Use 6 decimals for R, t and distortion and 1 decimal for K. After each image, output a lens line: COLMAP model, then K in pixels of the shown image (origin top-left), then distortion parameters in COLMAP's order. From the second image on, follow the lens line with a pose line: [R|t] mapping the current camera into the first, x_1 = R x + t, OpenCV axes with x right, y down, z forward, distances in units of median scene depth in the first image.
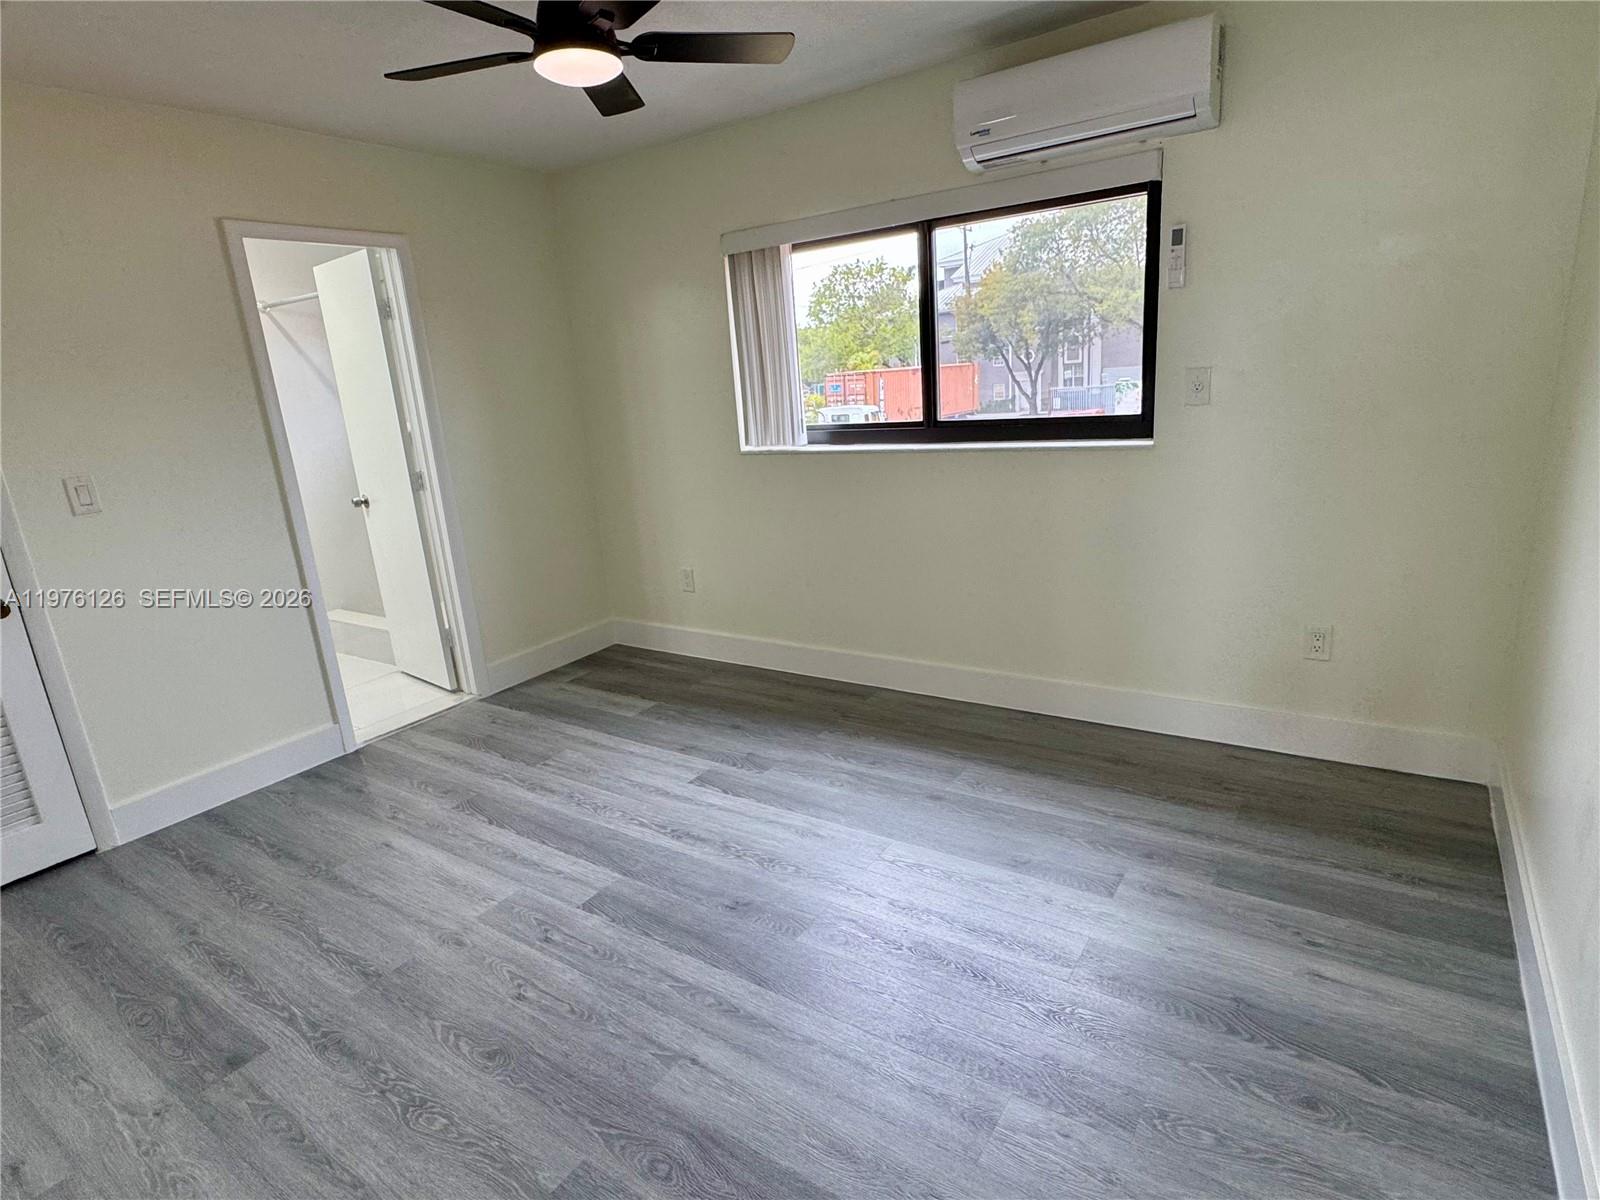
lens RADIAL K [[851.9, 0, 794.7], [0, 851.9, 595.4], [0, 0, 1]] dist [-0.000133, -0.000830]
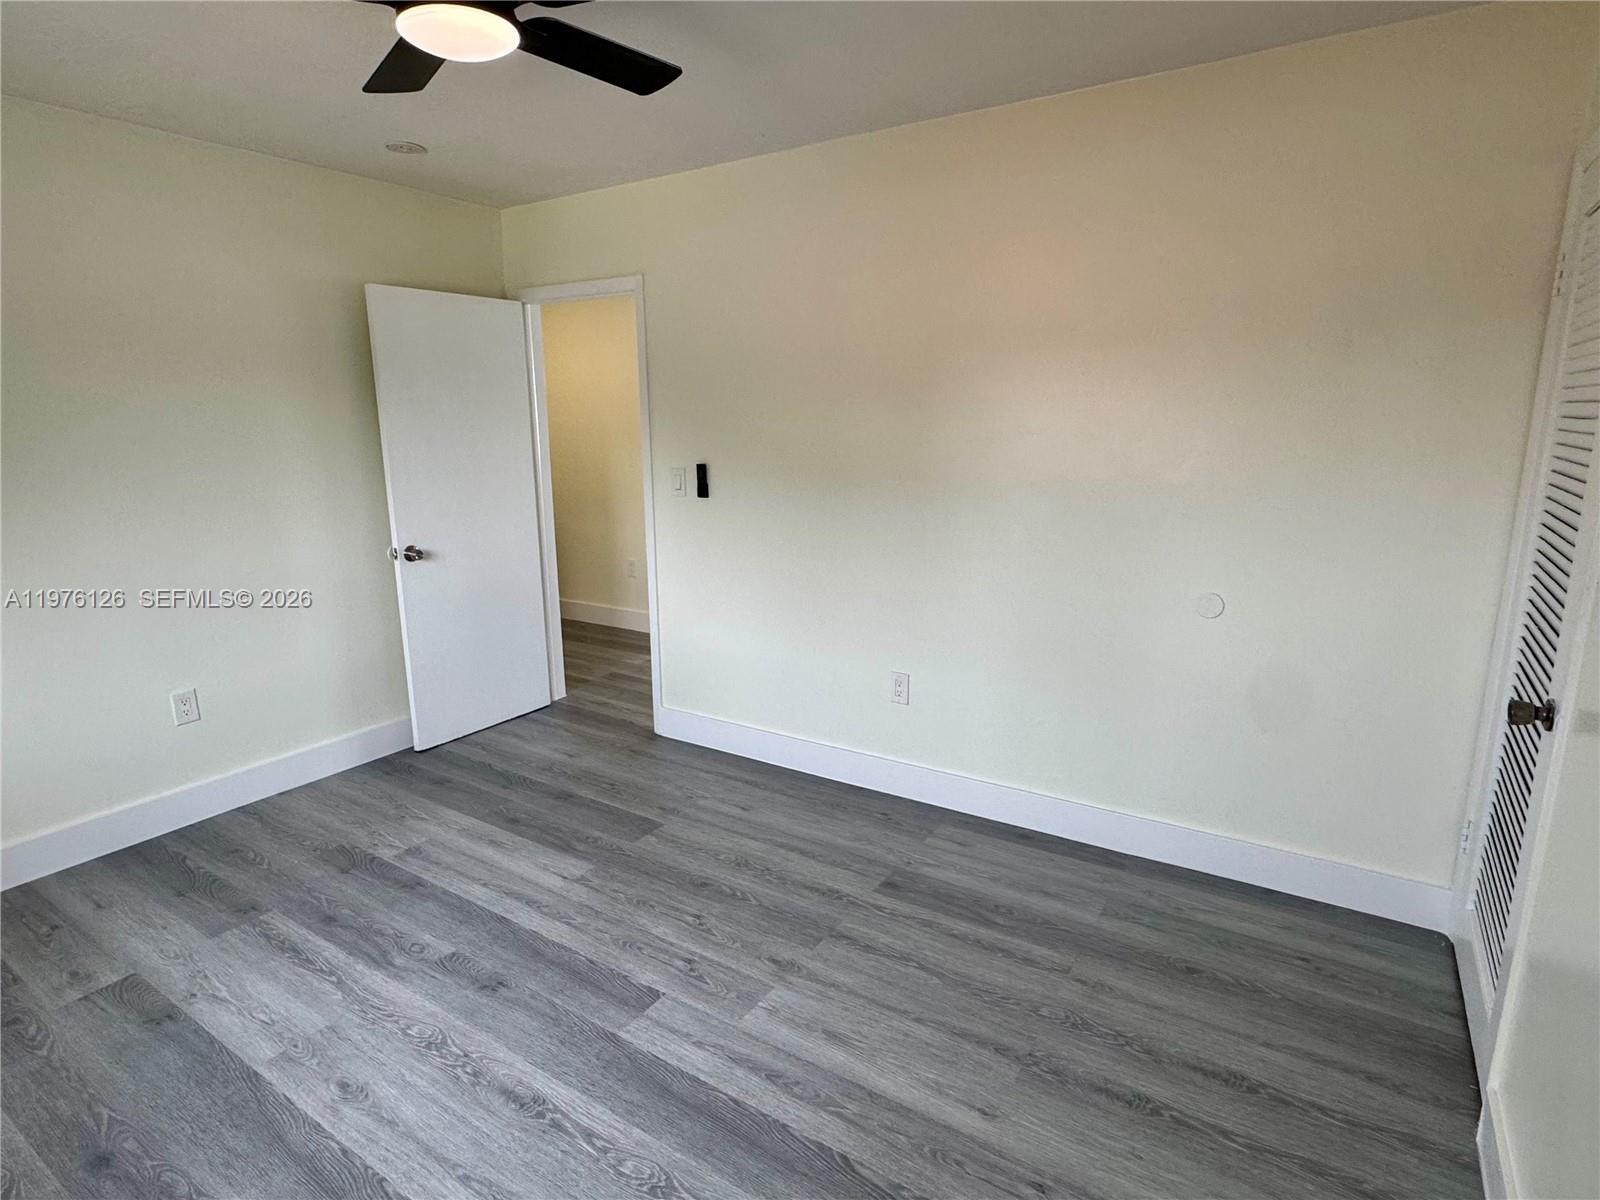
lens RADIAL K [[851.9, 0, 794.7], [0, 851.9, 595.4], [0, 0, 1]] dist [-0.000133, -0.000830]
pose [[-0.996074, 0.088190, -0.007698, -0.442601], [0.075052, 0.887390, 0.454870, -0.445220], [0.046946, 0.452507, -0.890524, 1.696857]]
